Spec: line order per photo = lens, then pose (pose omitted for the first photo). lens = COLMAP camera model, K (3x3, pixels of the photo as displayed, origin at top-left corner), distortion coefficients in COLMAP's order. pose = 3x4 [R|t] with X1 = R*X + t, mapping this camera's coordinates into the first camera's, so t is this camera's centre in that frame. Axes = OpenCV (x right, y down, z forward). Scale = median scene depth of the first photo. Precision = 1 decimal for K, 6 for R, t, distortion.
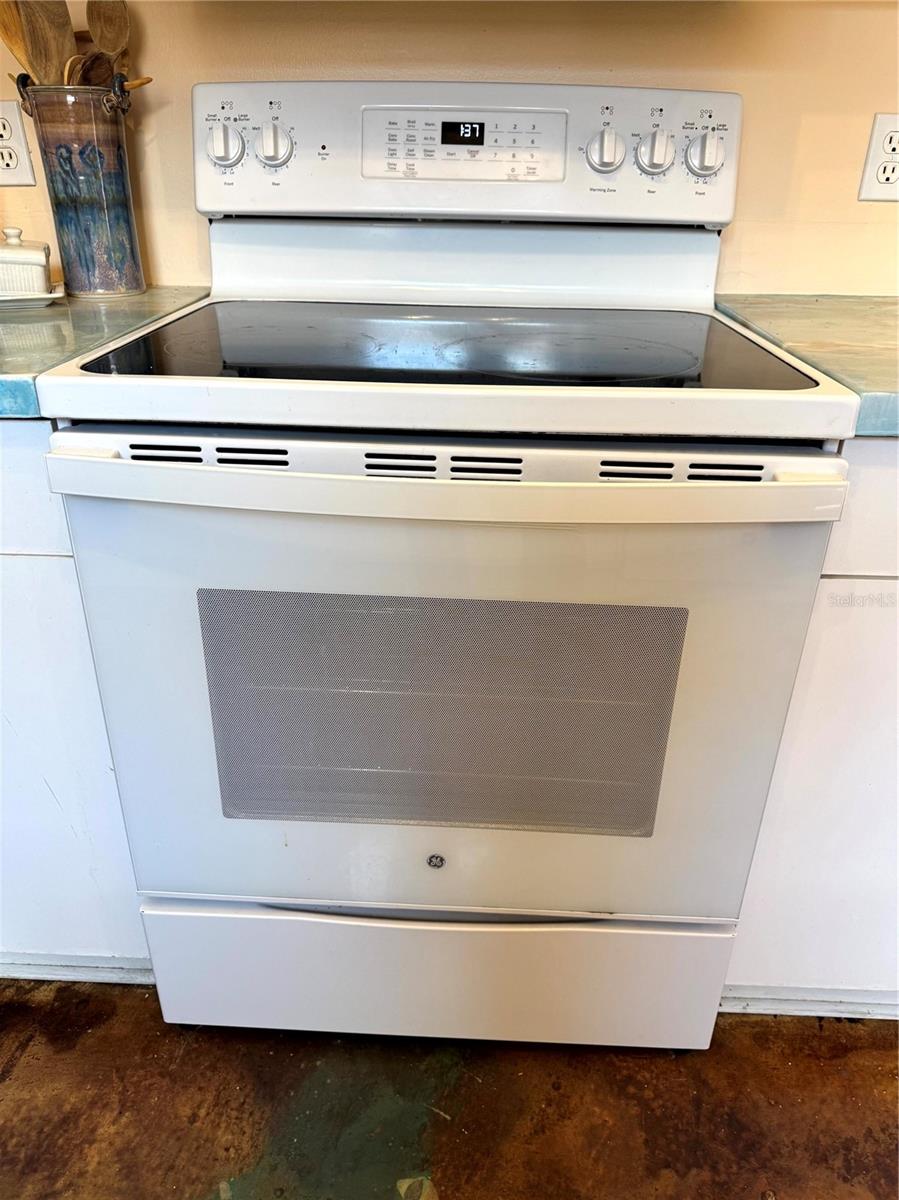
lens RADIAL K [[856.8, 0, 448.6], [0, 856.8, 600.0], [0, 0, 1]] dist [0.000042, -0.003291]
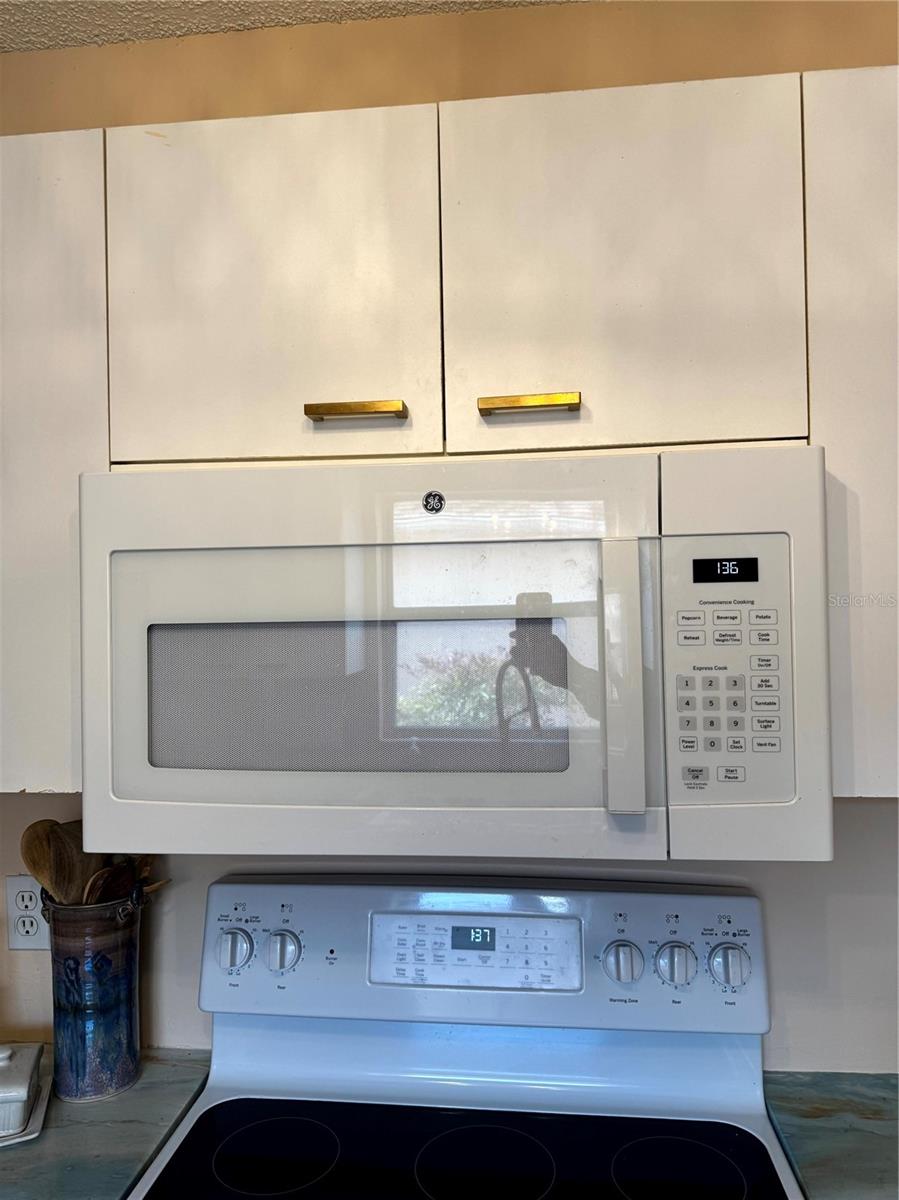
lens RADIAL K [[856.8, 0, 451.1], [0, 856.8, 605.9], [0, 0, 1]] dist [0.000042, -0.003291]
pose [[0.997723, -0.025072, -0.062619, 0.061570], [-0.005986, 0.891777, -0.452435, -0.439692], [0.067186, 0.451779, 0.889596, -0.041290]]
